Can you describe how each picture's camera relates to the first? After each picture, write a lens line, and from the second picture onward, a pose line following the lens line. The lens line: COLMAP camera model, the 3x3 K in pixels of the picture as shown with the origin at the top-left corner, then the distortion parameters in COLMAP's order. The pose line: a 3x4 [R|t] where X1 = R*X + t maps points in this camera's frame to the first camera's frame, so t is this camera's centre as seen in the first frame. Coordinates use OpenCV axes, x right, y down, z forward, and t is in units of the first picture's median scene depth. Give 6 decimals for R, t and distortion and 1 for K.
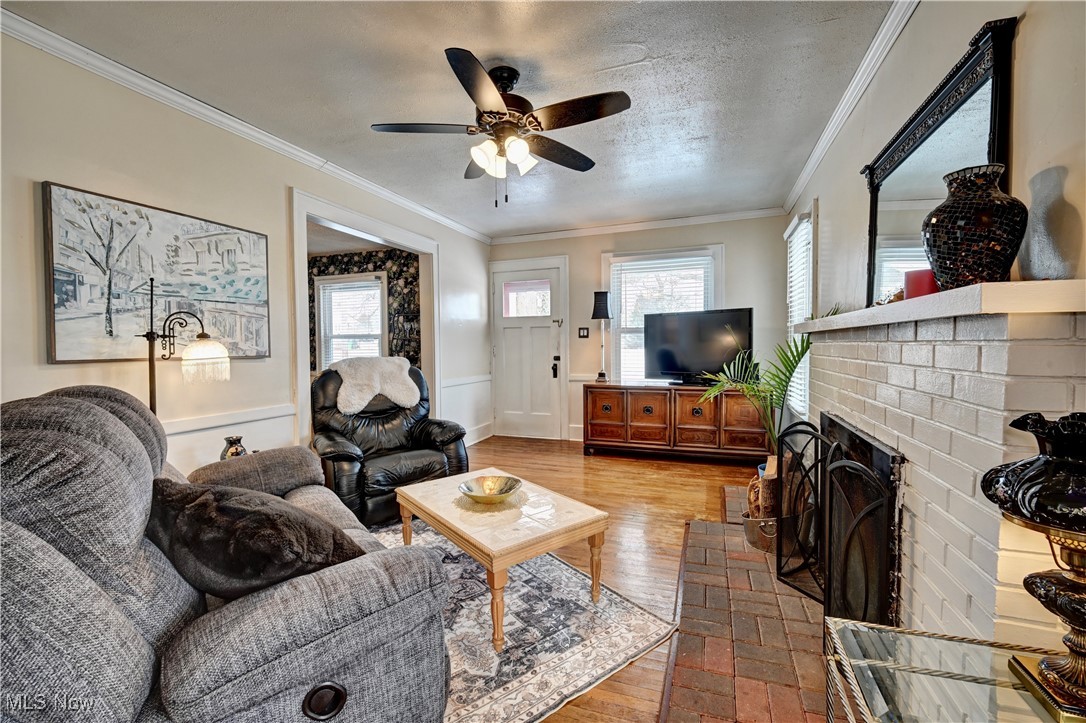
lens RADIAL K [[449.0, 0, 546.2], [0, 449.0, 361.2], [0, 0, 1]] dist [-0.000204, -0.002583]
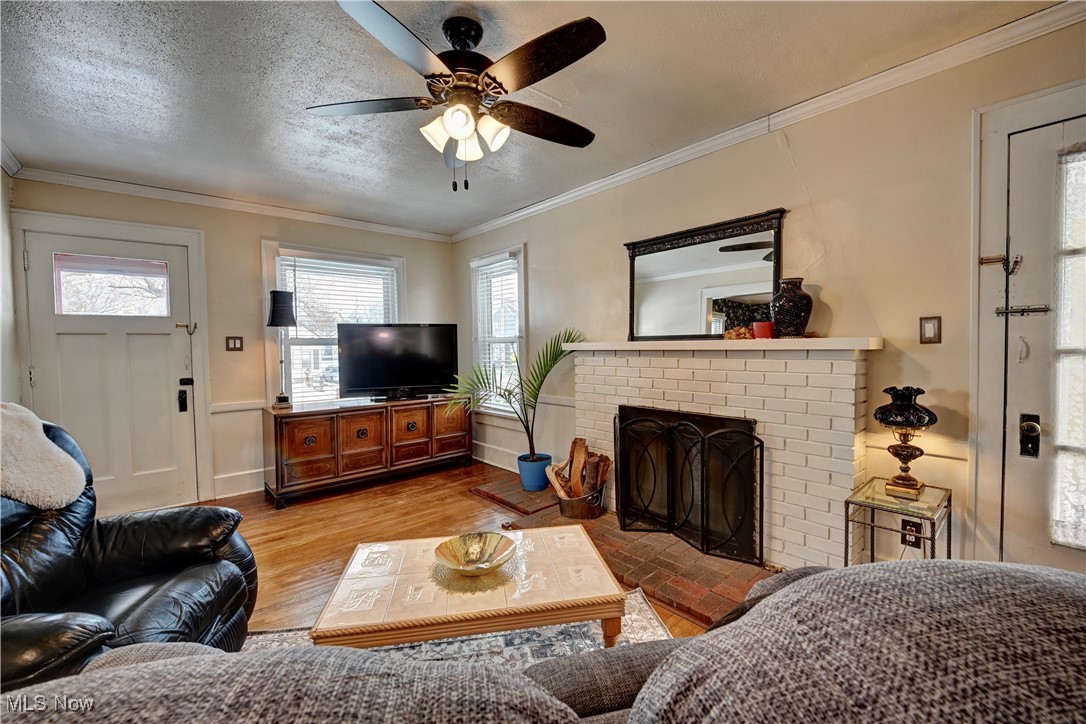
lens RADIAL K [[449.0, 0, 548.2], [0, 449.0, 358.5], [0, 0, 1]] dist [-0.000204, -0.002583]
pose [[0.471626, -0.023156, 0.881495, -0.355665], [0.042822, 0.999077, 0.003333, -0.023521], [-0.880758, 0.036175, 0.472182, 0.244764]]
